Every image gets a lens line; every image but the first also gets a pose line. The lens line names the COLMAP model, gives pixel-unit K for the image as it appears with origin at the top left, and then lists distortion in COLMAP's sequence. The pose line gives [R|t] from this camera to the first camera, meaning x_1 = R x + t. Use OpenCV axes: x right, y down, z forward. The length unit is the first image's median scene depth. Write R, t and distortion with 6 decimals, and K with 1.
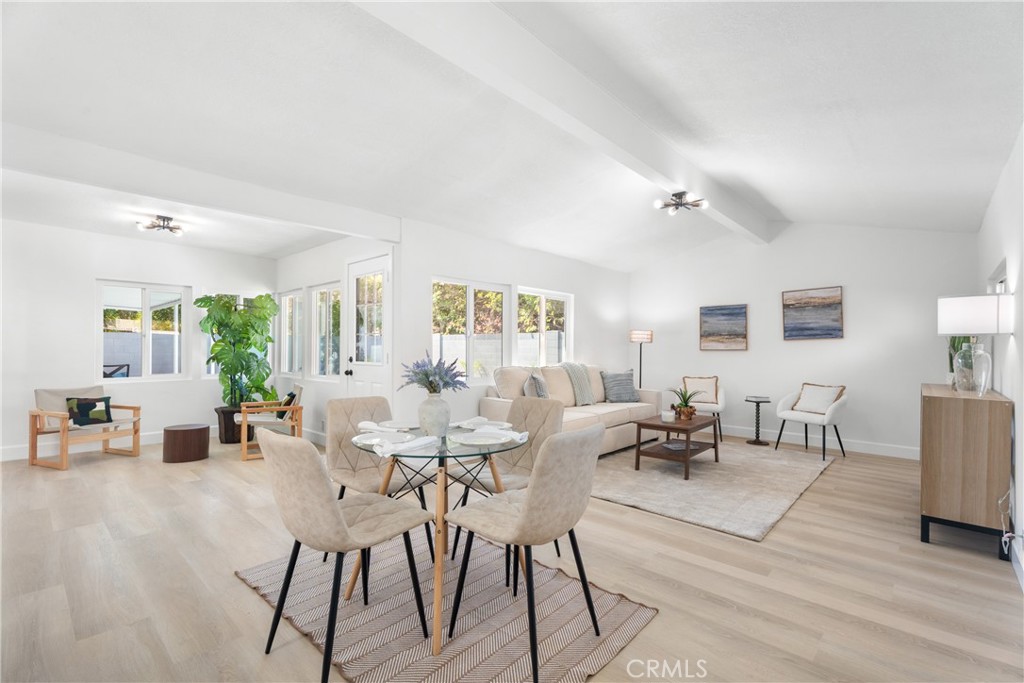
lens RADIAL K [[456.8, 0, 511.1], [0, 456.8, 345.3], [0, 0, 1]] dist [-0.001342, 0.000479]
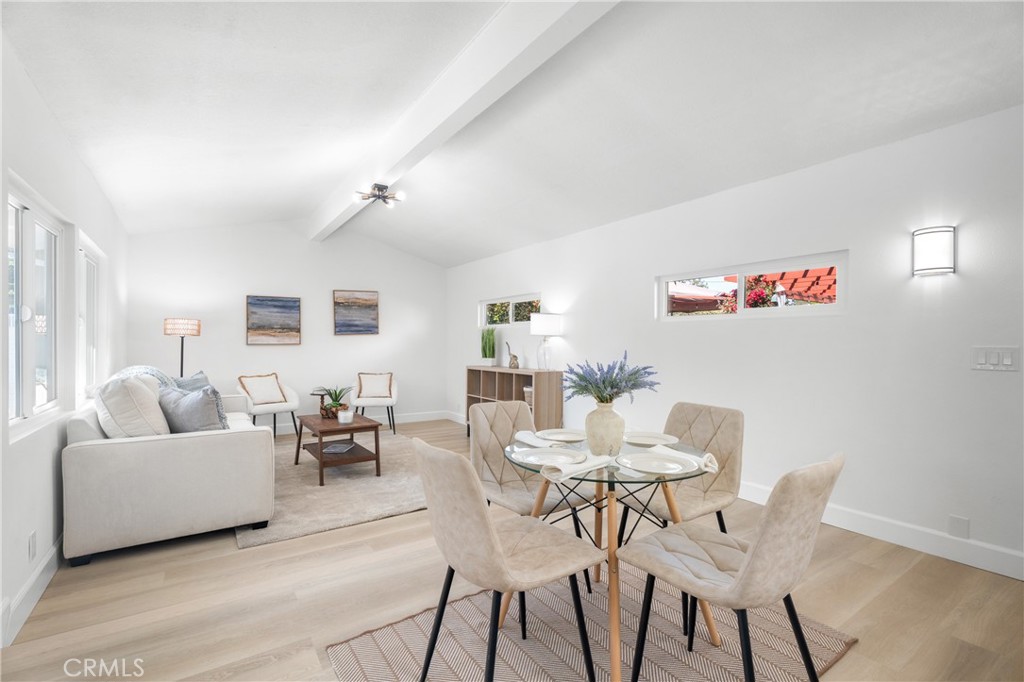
lens RADIAL K [[456.8, 0, 508.1], [0, 456.8, 345.2], [0, 0, 1]] dist [-0.001342, 0.000479]
pose [[0.231679, -0.009841, 0.972743, -0.368643], [-0.007516, 0.999901, 0.011906, -0.003251], [-0.972763, -0.010070, 0.231582, 0.356635]]
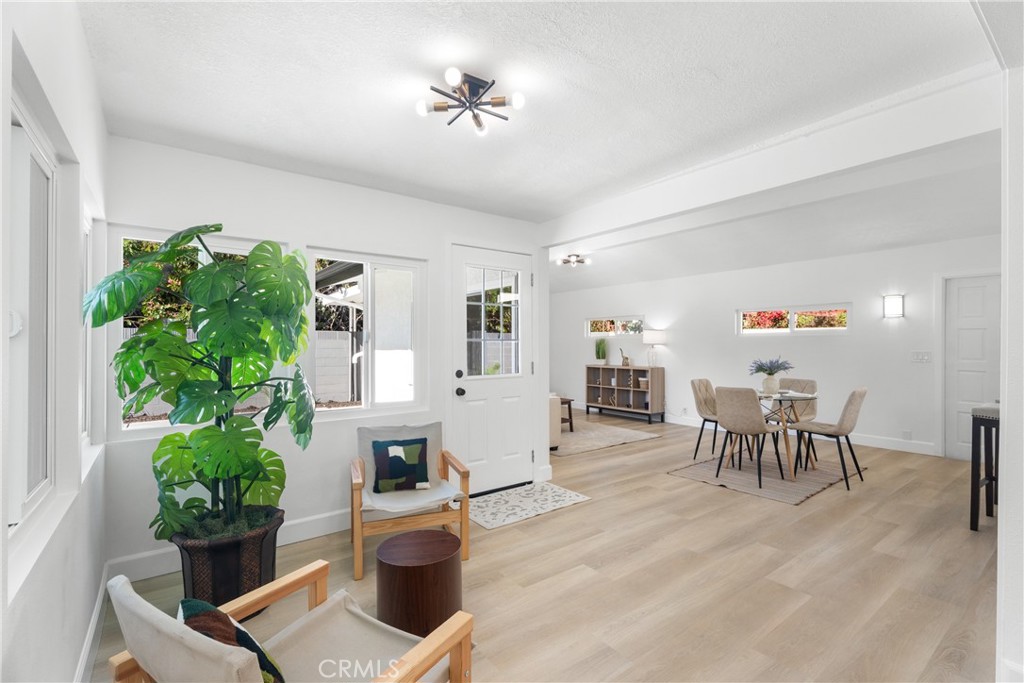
lens RADIAL K [[456.8, 0, 514.9], [0, 456.8, 344.3], [0, 0, 1]] dist [-0.001342, 0.000479]
pose [[0.176953, -0.005263, 0.984205, -0.898557], [-0.001463, 0.999983, 0.005610, -0.017979], [-0.984218, -0.002432, 0.176942, 0.656025]]
